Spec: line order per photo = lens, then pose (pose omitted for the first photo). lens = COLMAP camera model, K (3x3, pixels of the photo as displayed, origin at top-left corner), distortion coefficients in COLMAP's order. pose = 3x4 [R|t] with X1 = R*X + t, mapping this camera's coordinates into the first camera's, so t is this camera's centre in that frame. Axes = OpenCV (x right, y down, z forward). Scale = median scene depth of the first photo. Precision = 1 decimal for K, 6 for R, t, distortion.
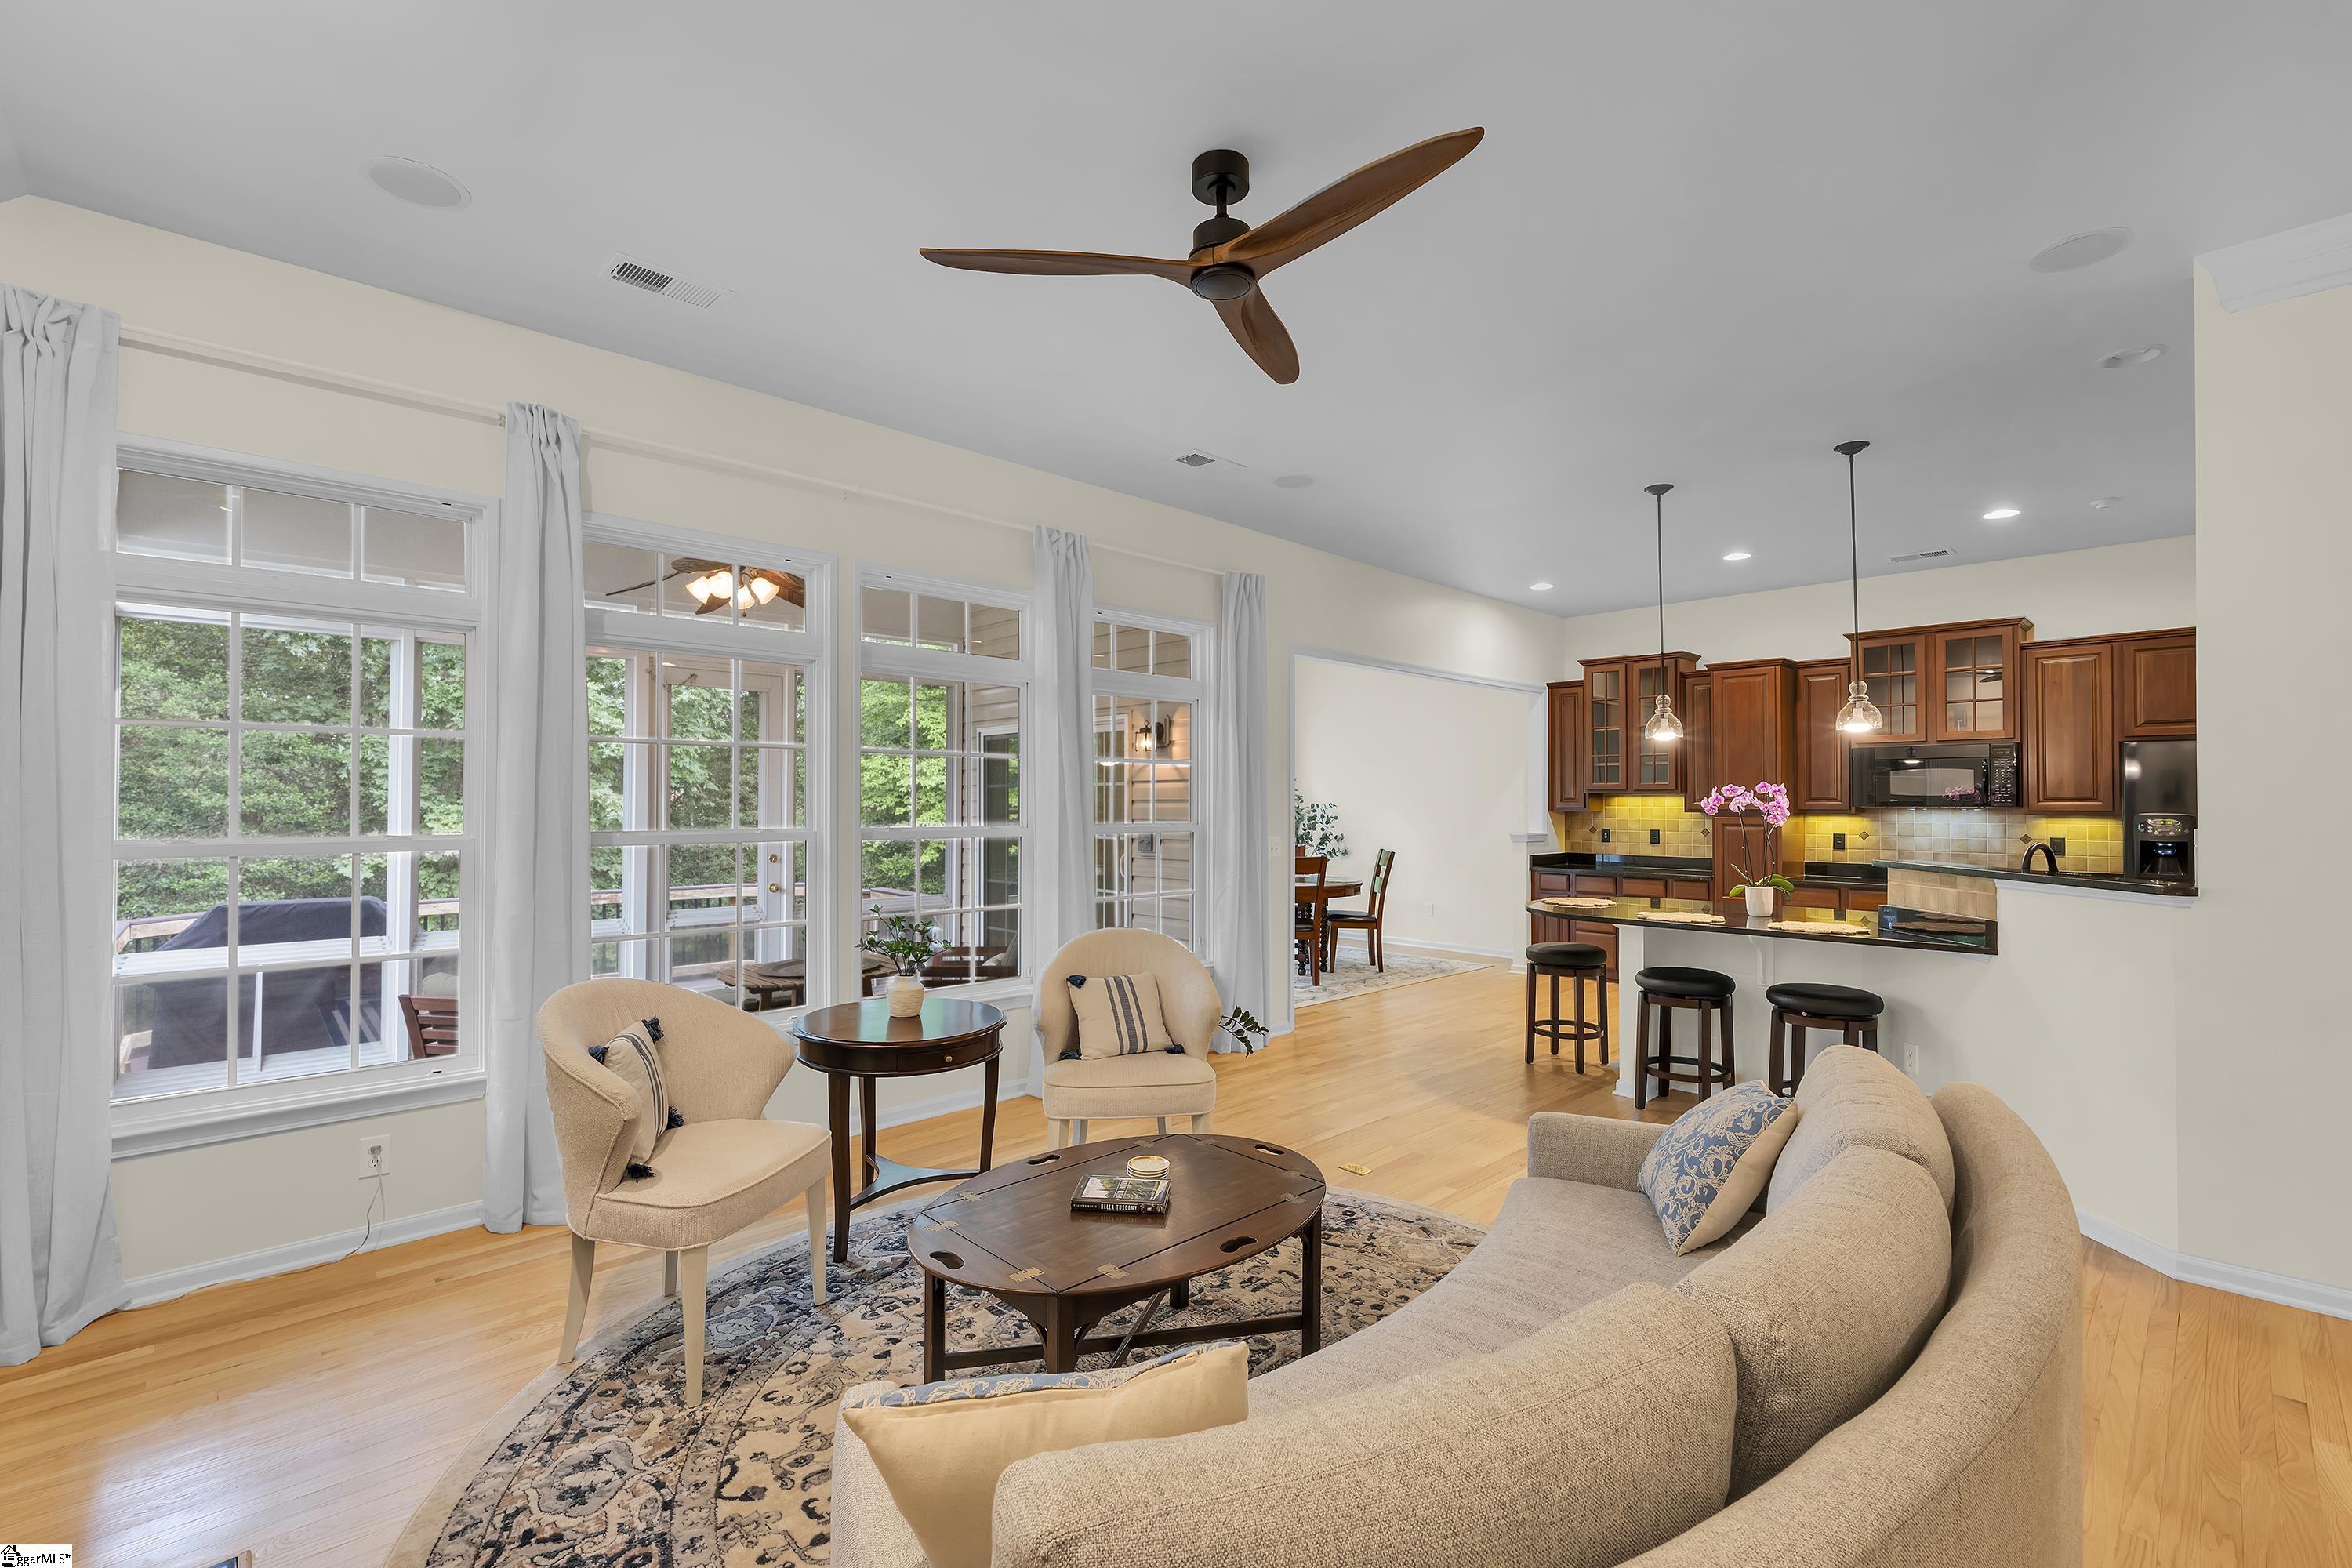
lens RADIAL K [[1017.6, 0, 1184.4], [0, 1017.6, 793.6], [0, 0, 1]] dist [-0.000763, 0.000020]
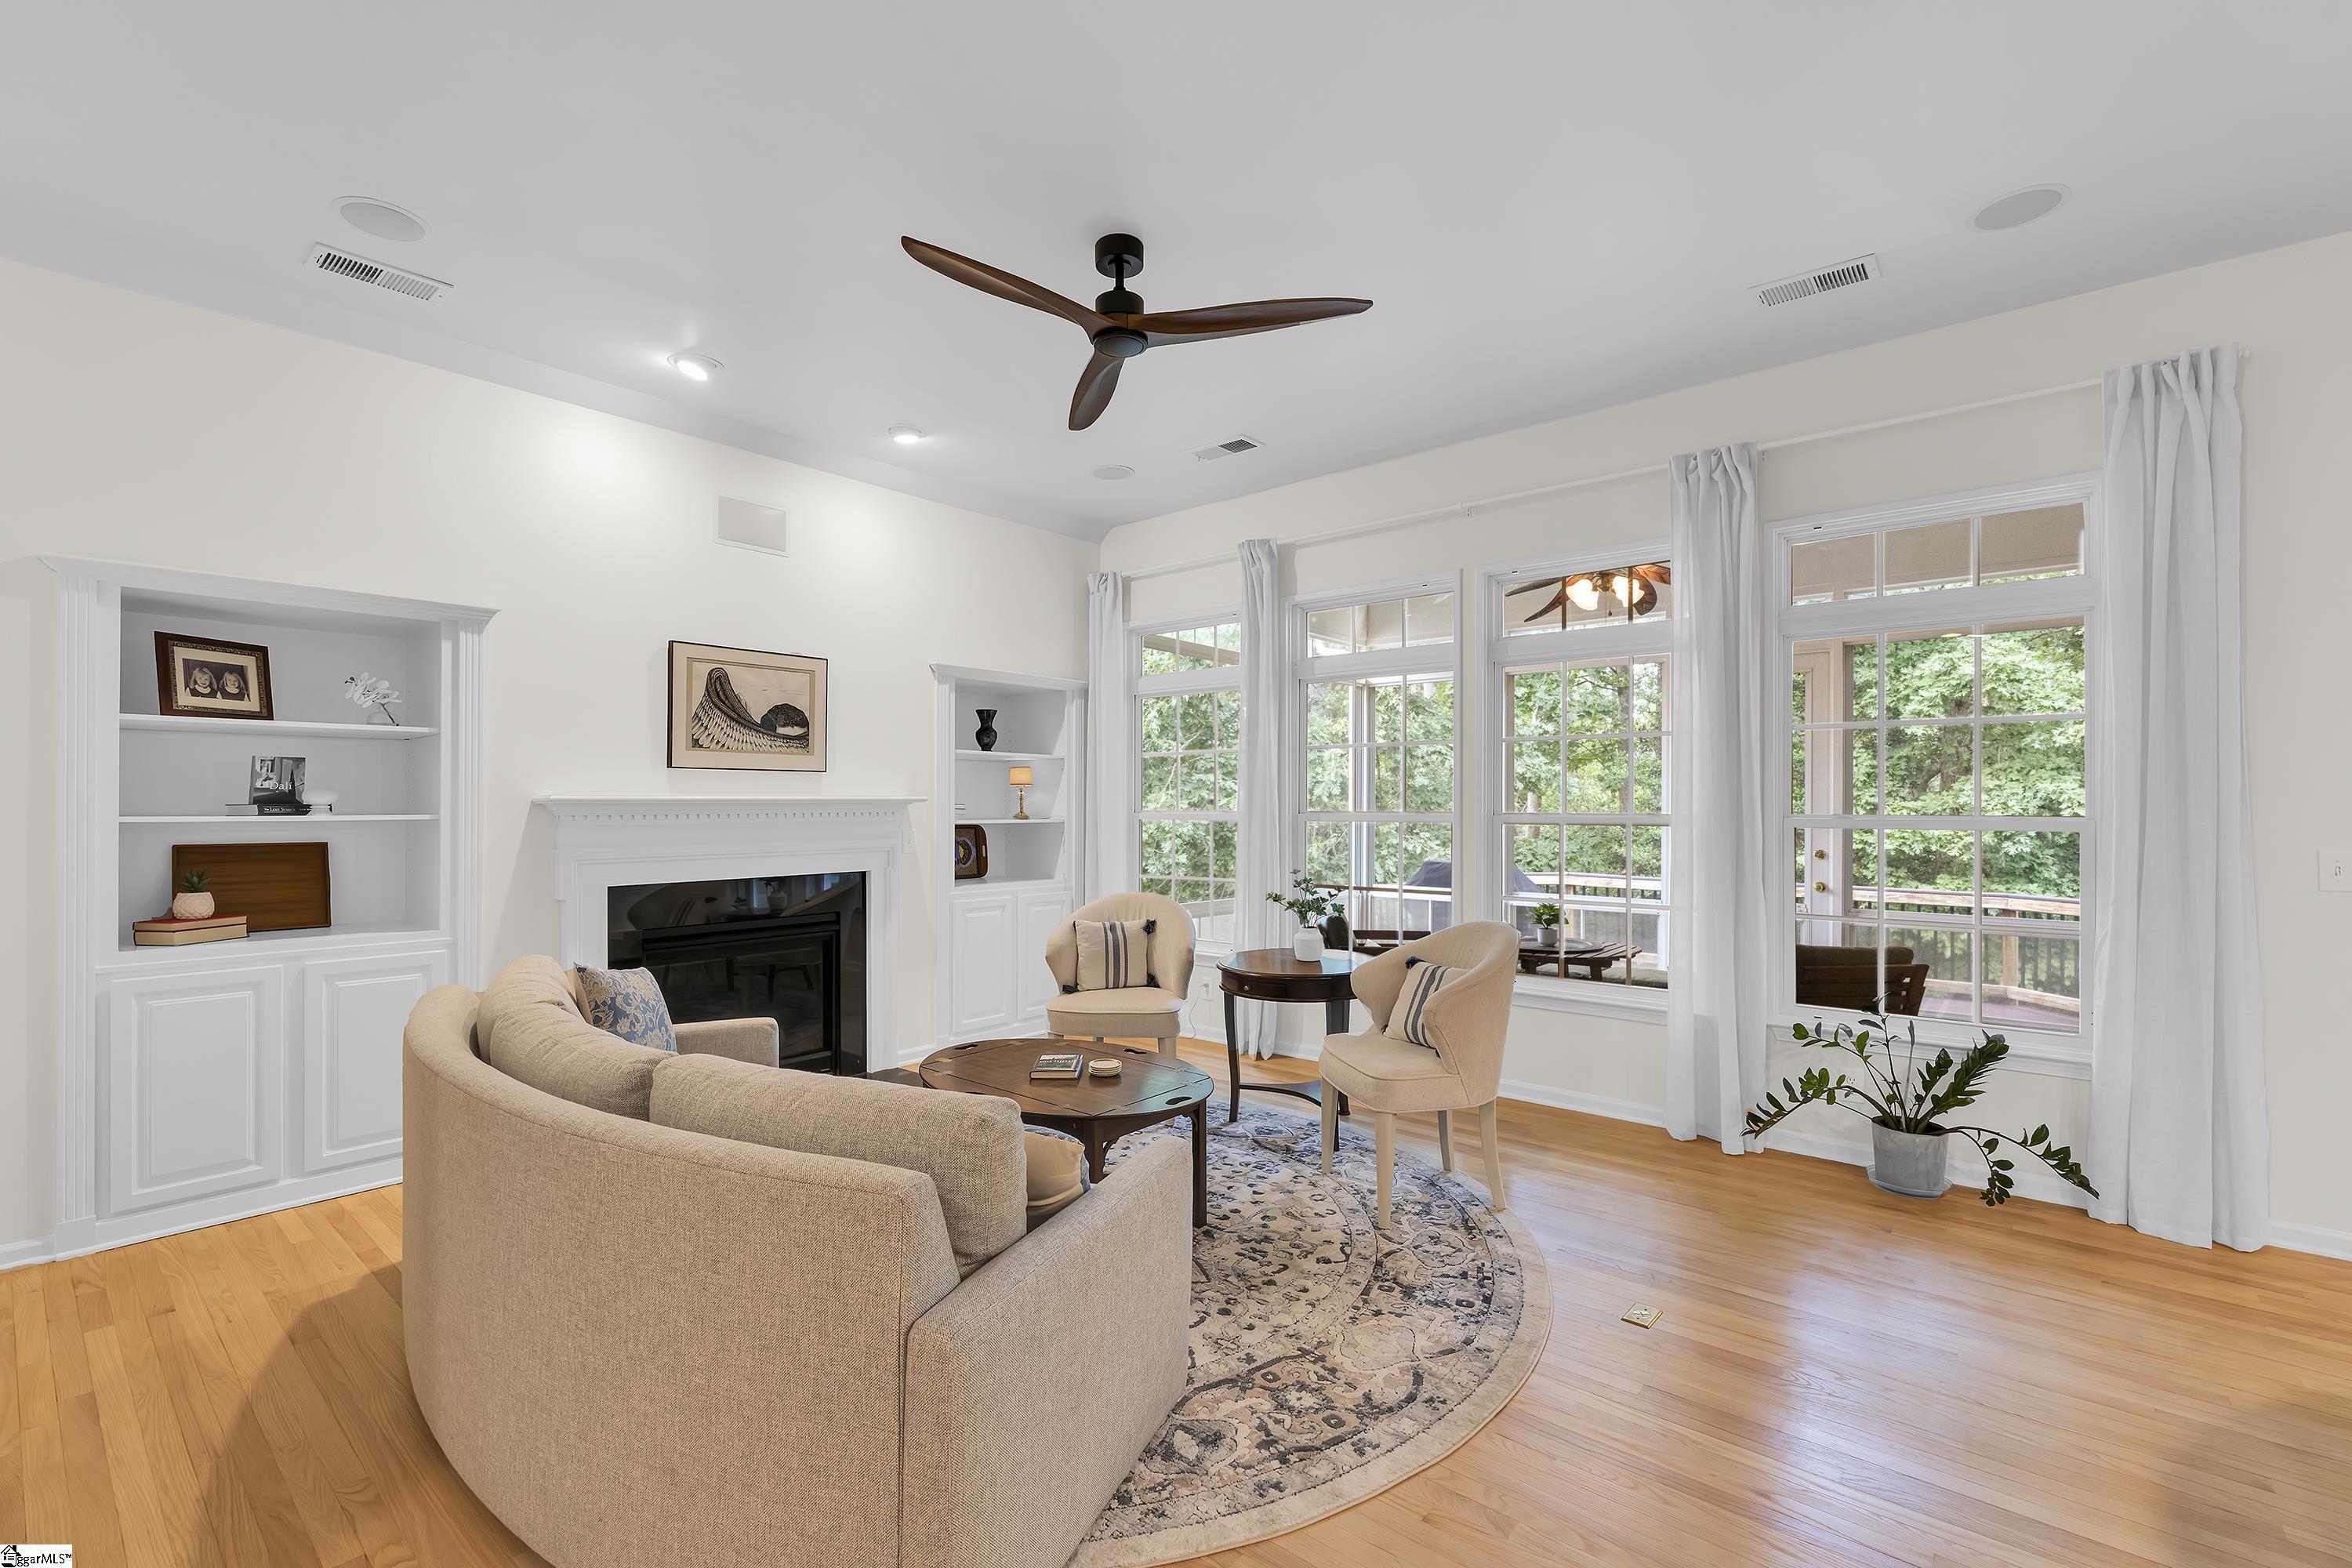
lens RADIAL K [[1025.2, 0, 1173.5], [0, 1025.2, 798.2], [0, 0, 1]] dist [-0.001848, -0.000032]
pose [[0.097431, -0.007659, -0.995213, 0.480380], [0.010607, 0.999922, -0.006657, 0.014928], [0.995186, -0.009907, 0.097504, 0.367478]]
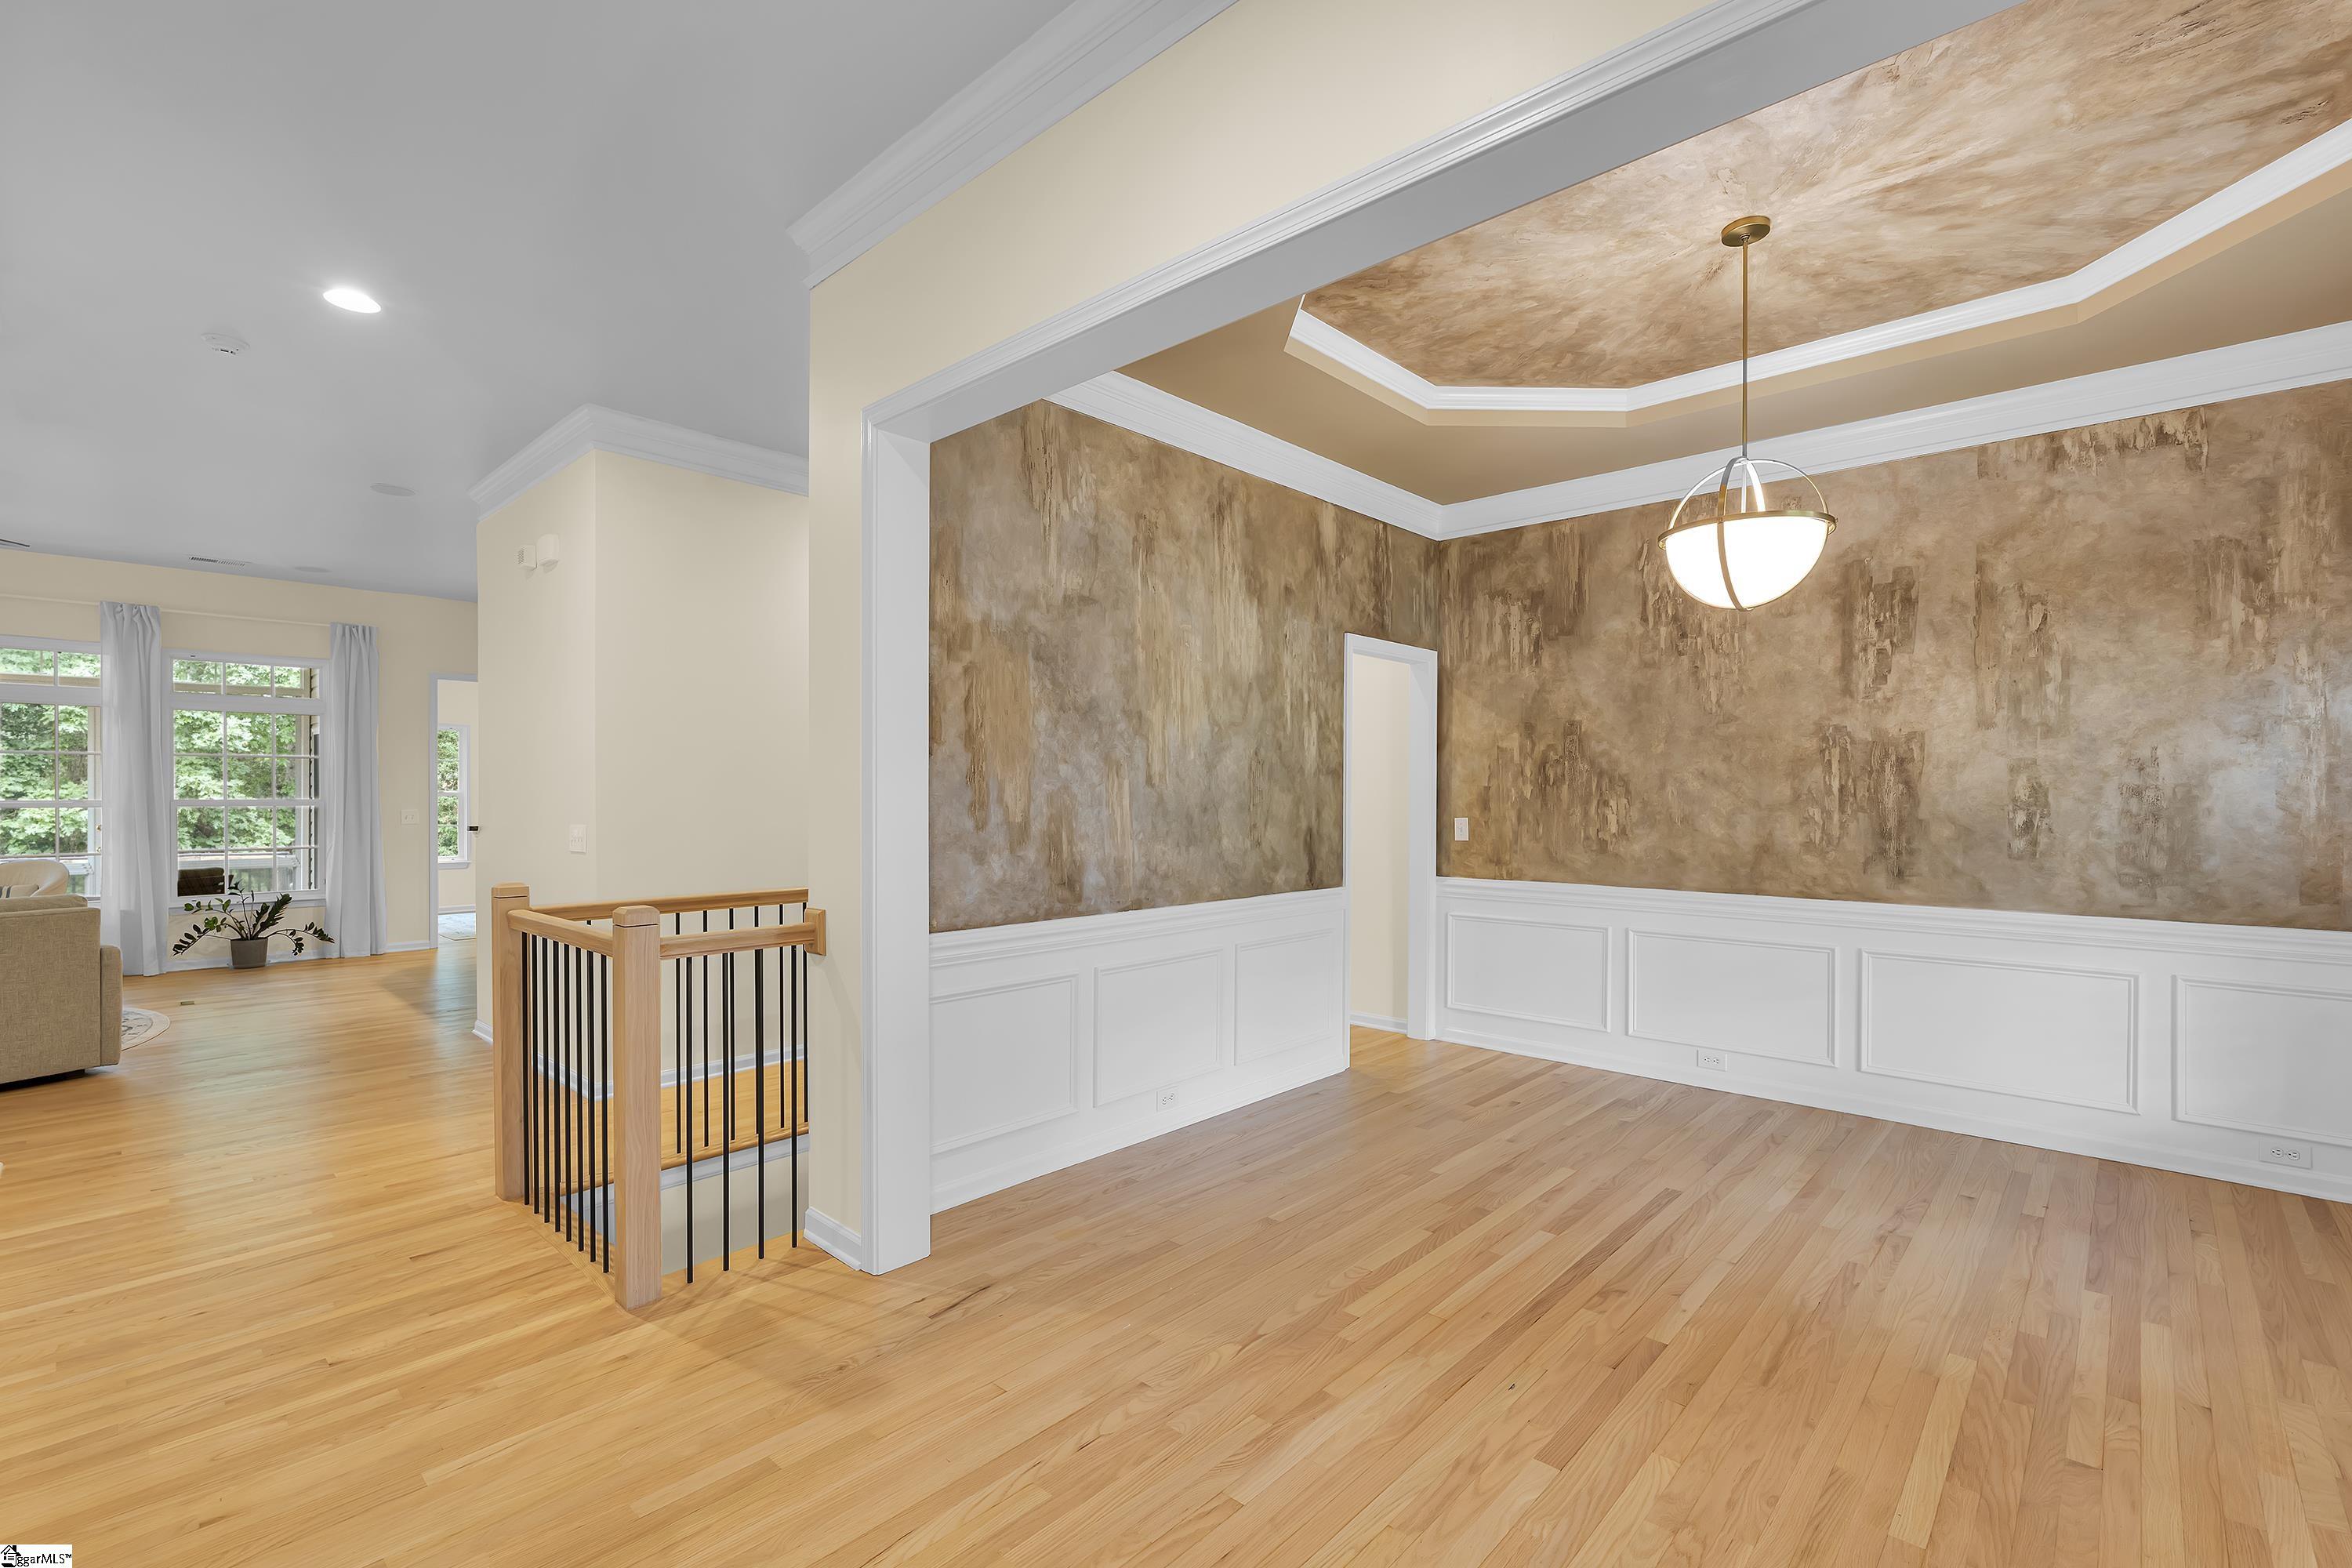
lens RADIAL K [[1033.6, 0, 1175.8], [0, 1033.6, 803.9], [0, 0, 1]] dist [-0.000430, 0.000171]
pose [[0.998604, -0.001868, 0.052782, 0.992306], [0.000669, 0.999741, 0.022734, 0.003923], [-0.052811, -0.022667, 0.998347, -0.447265]]
